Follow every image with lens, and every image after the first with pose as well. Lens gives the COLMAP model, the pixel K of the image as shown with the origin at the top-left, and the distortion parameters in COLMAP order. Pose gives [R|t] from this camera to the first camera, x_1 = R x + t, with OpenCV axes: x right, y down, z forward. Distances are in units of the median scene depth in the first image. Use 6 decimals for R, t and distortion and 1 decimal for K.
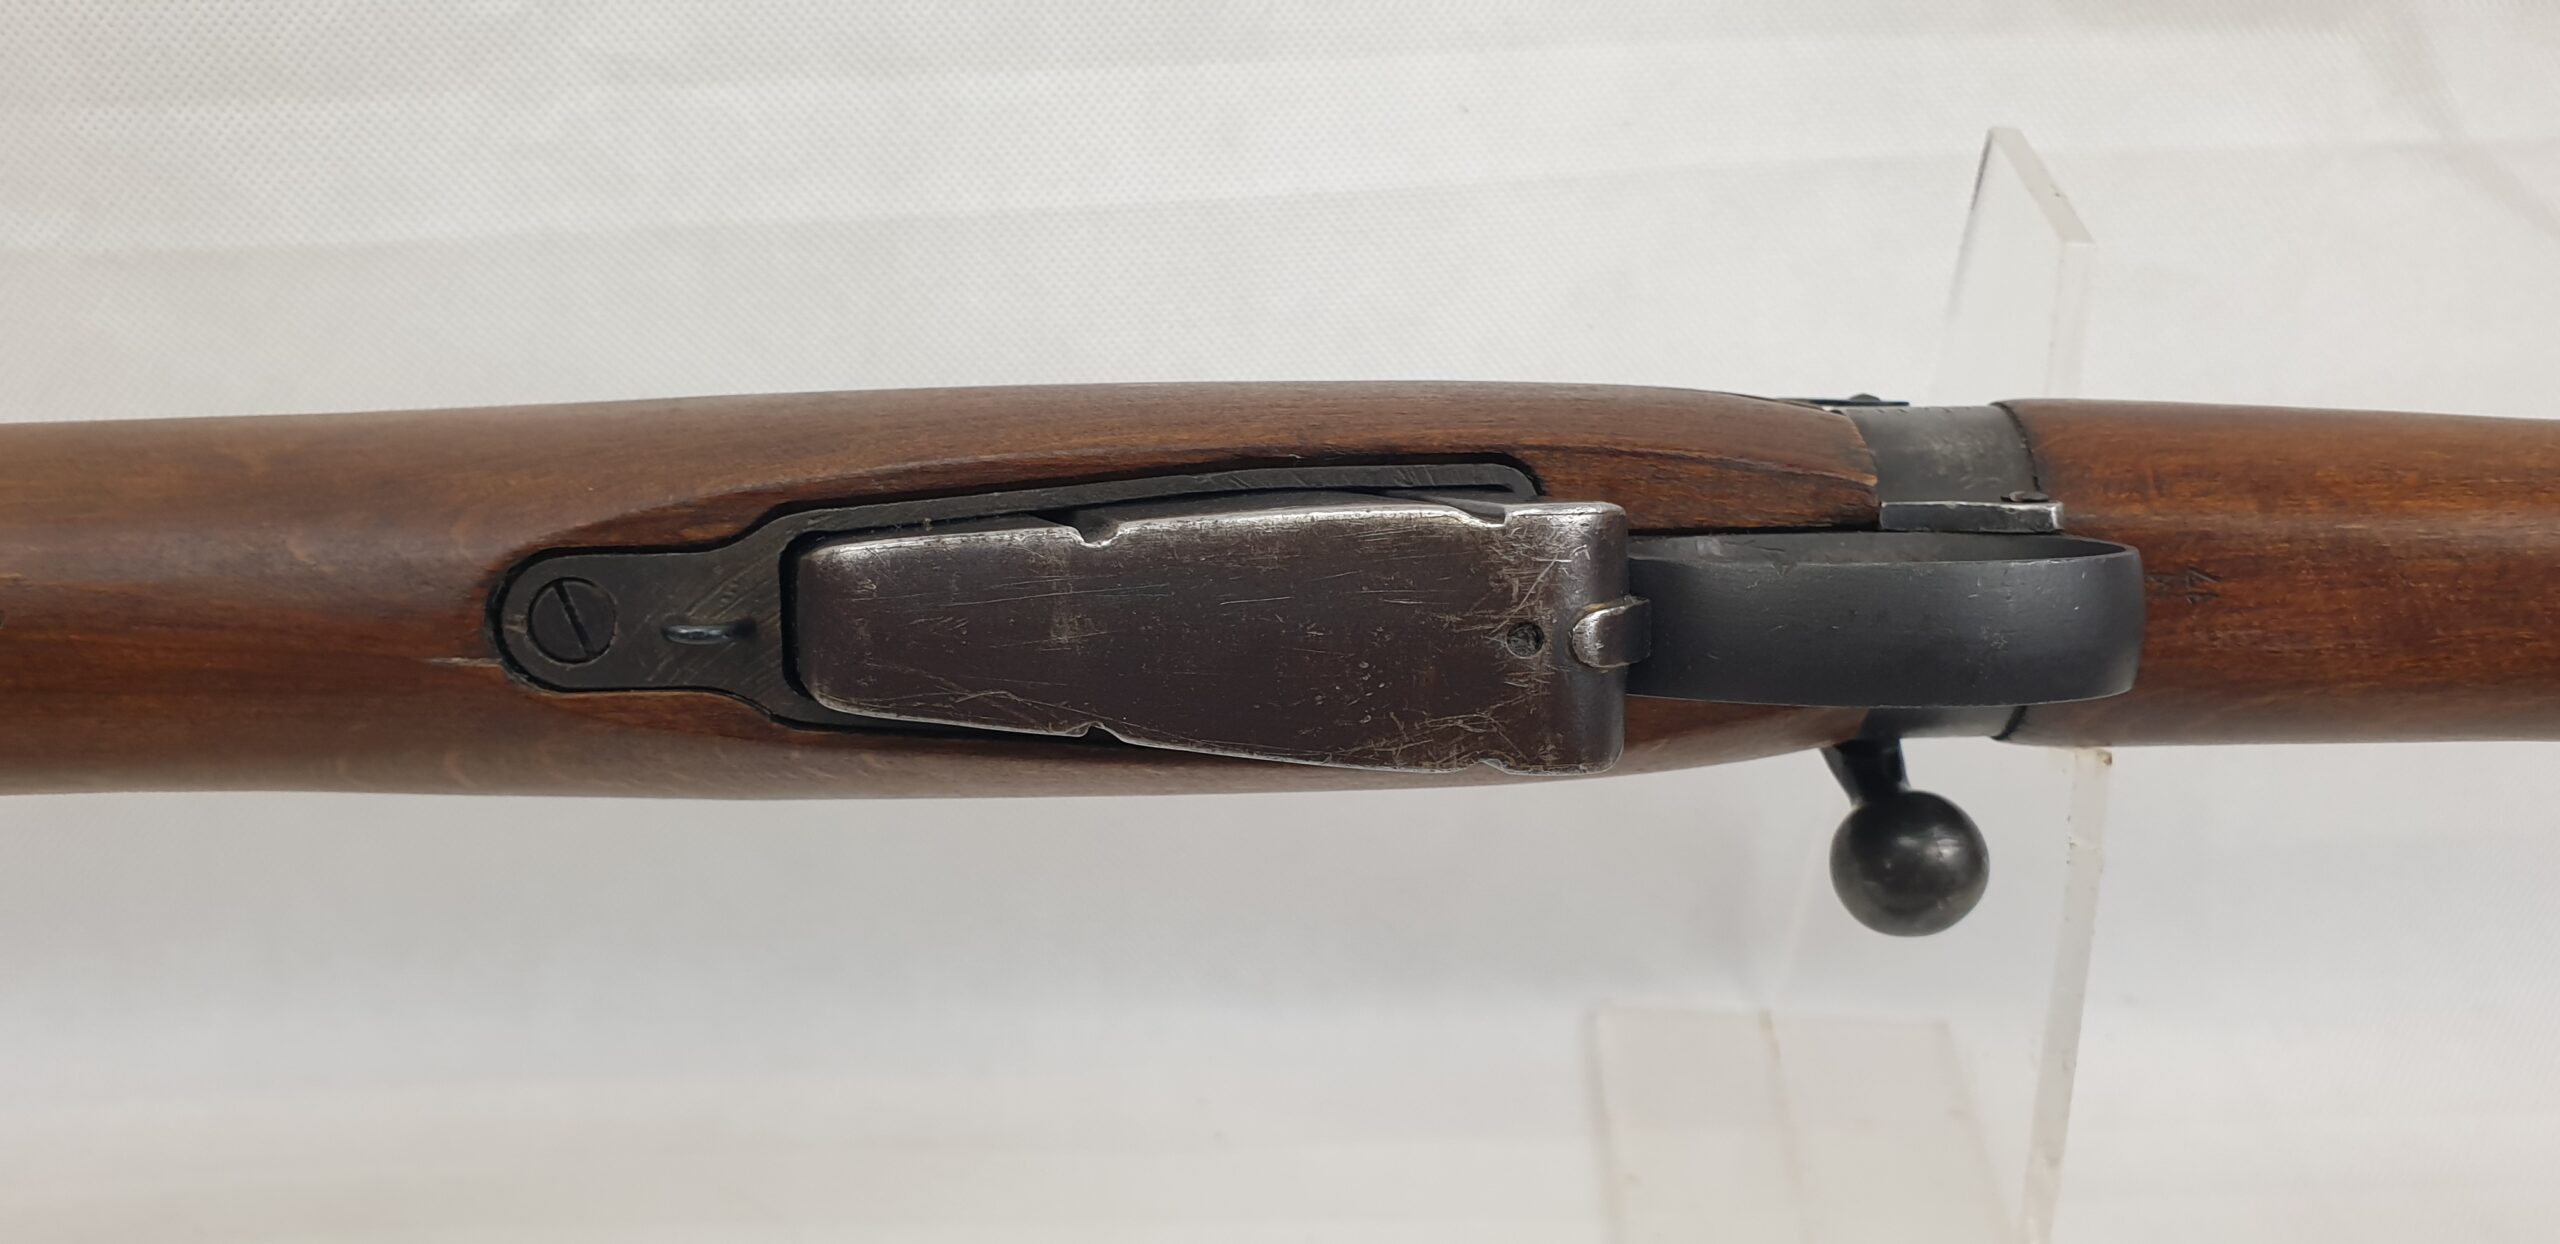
lens RADIAL K [[1977.5, 0, 1276.9], [0, 1977.5, 674.7], [0, 0, 1]] dist [0.003356, -0.000676]
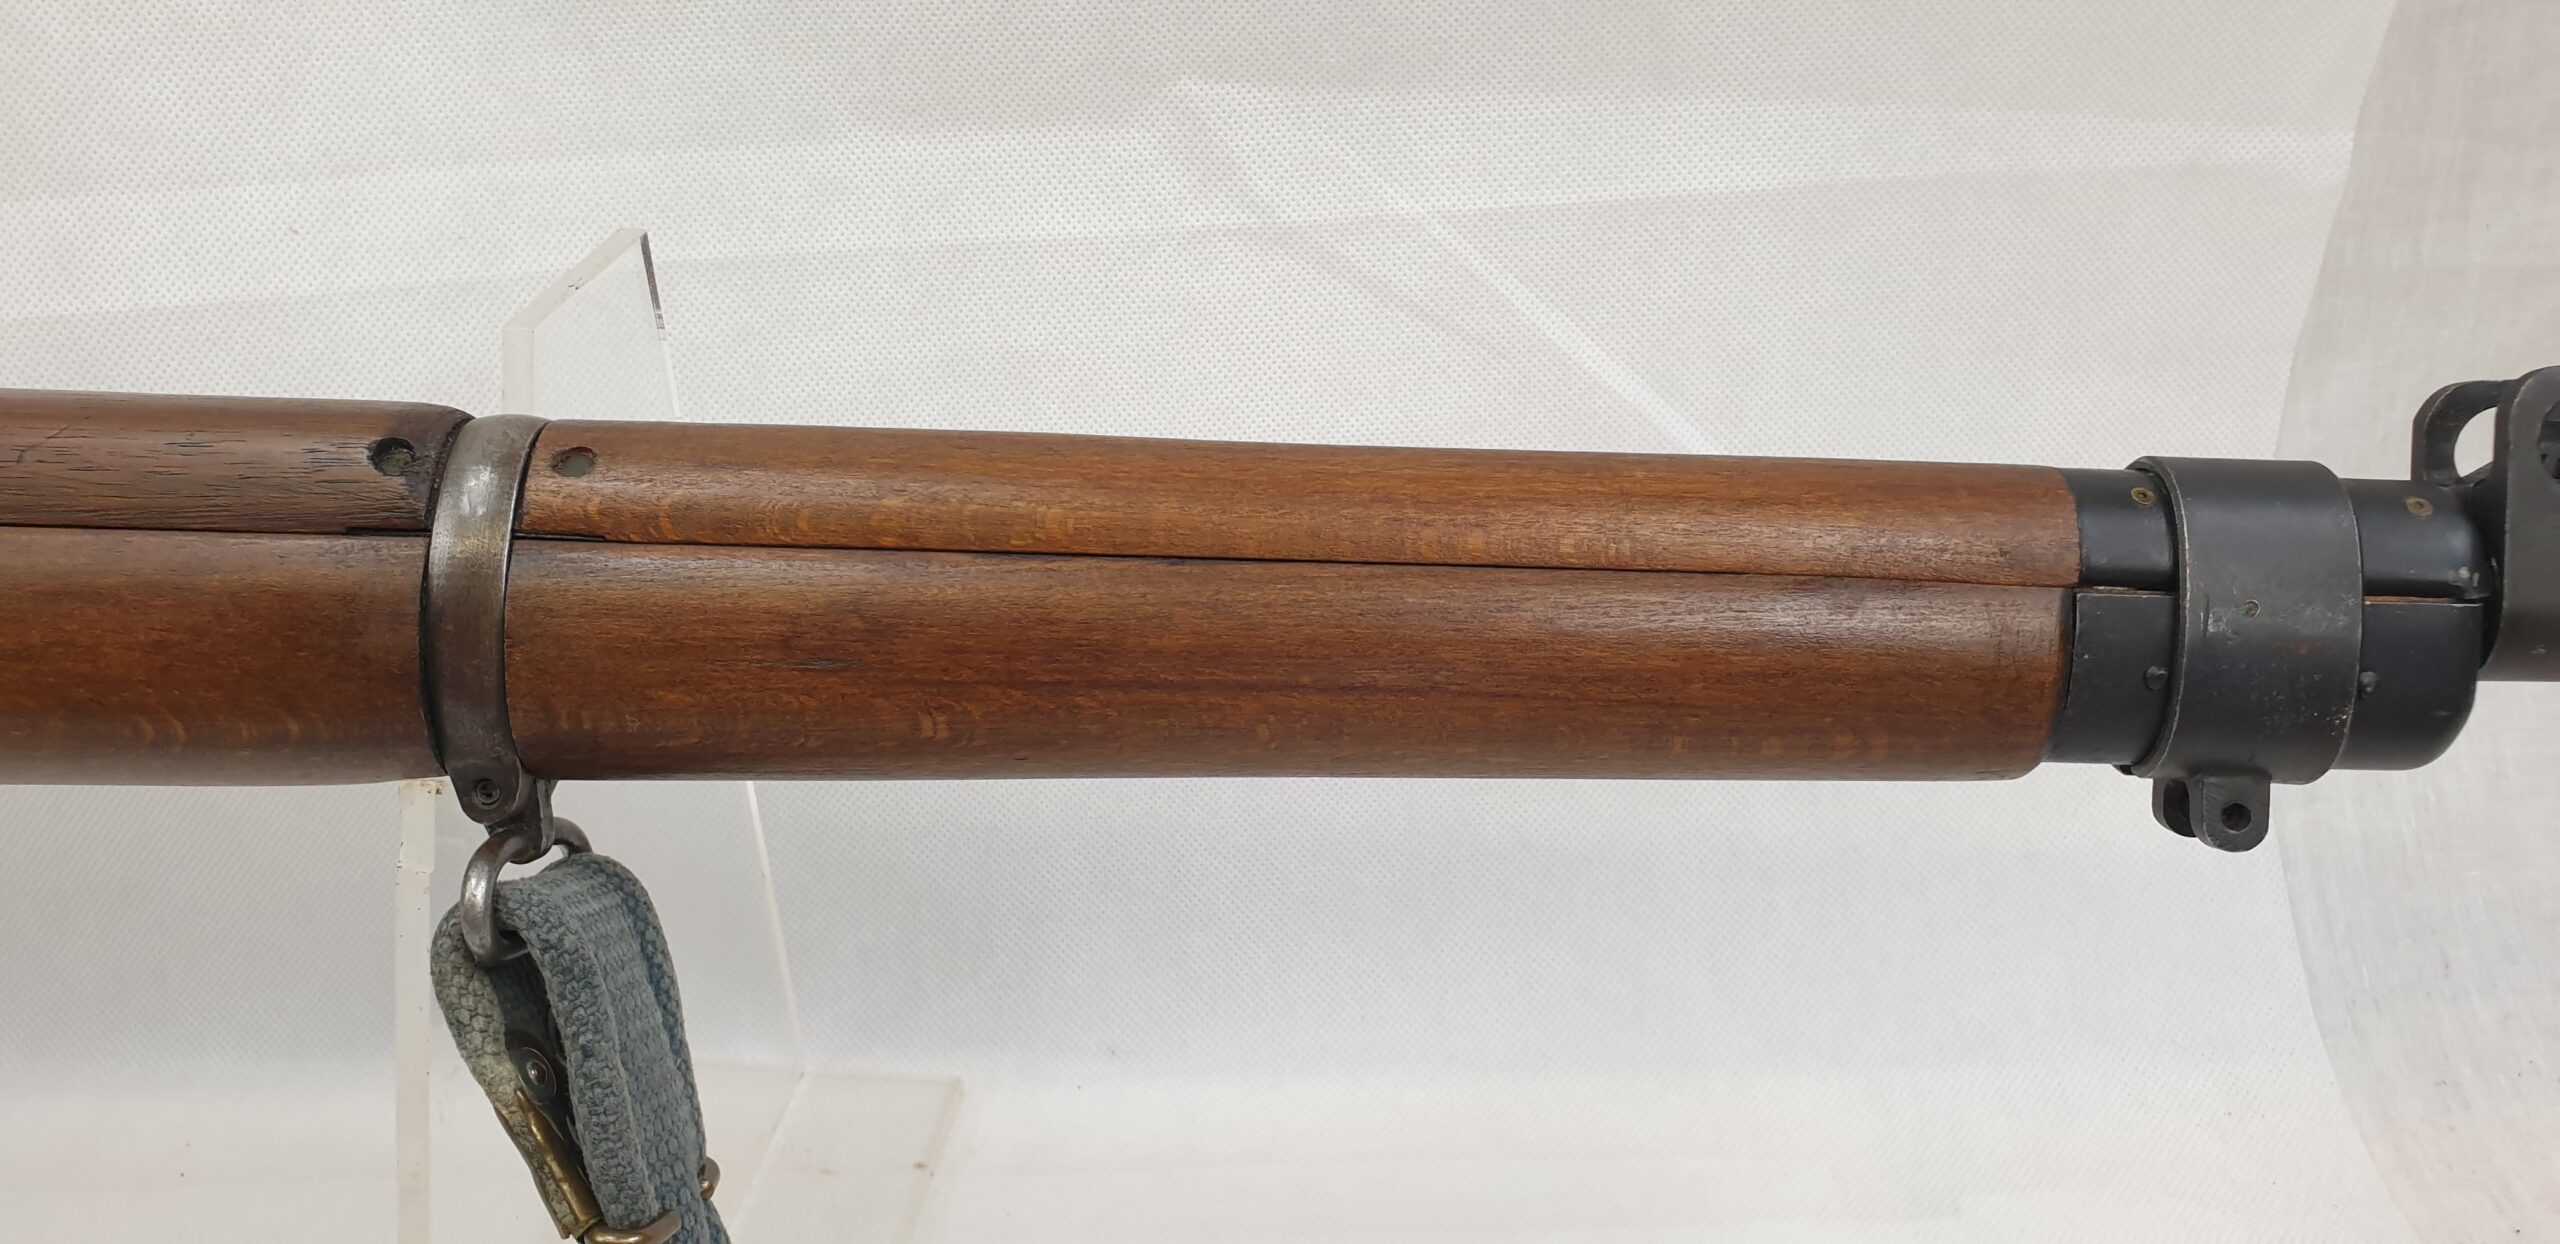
lens RADIAL K [[1991.6, 0, 1219.5], [0, 1991.6, 613.0], [0, 0, 1]] dist [0.013909, -0.003865]
pose [[0.996214, -0.023555, -0.083679, 0.955219], [0.016363, 0.996194, -0.085618, 0.040881], [0.085377, 0.083925, 0.992808, -0.059403]]
